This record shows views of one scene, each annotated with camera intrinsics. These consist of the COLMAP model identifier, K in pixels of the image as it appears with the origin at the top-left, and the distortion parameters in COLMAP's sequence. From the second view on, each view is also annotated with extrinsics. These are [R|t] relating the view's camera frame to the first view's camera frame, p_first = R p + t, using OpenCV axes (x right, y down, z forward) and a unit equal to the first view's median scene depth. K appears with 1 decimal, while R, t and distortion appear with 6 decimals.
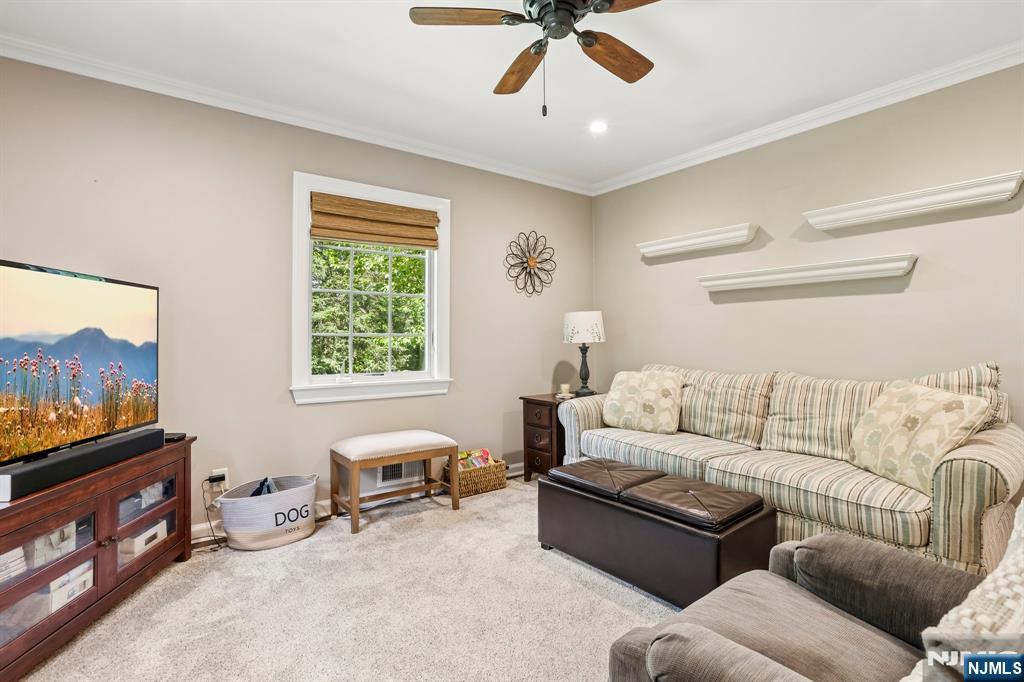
lens RADIAL K [[489.7, 0, 512.7], [0, 489.7, 335.7], [0, 0, 1]] dist [0.004415, 0.001184]
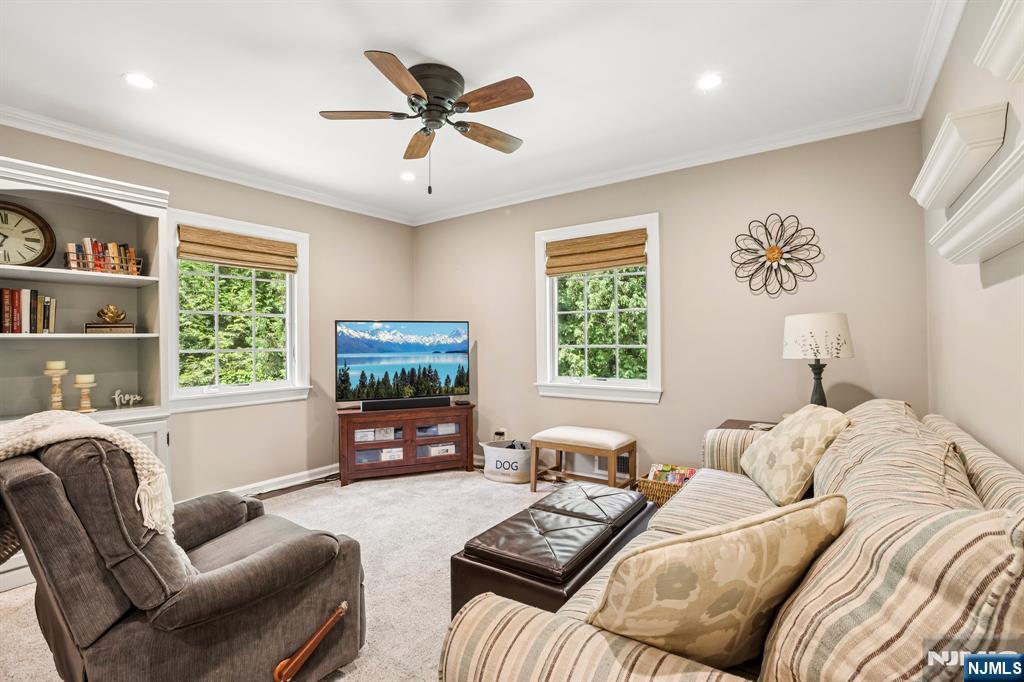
lens RADIAL K [[489.7, 0, 512.7], [0, 489.7, 345.4], [0, 0, 1]] dist [0.004415, 0.001184]
pose [[0.307019, 0.004497, -0.951693, 0.867522], [0.006223, 0.999958, 0.006733, -0.014771], [0.951683, -0.007989, 0.306978, 0.476772]]
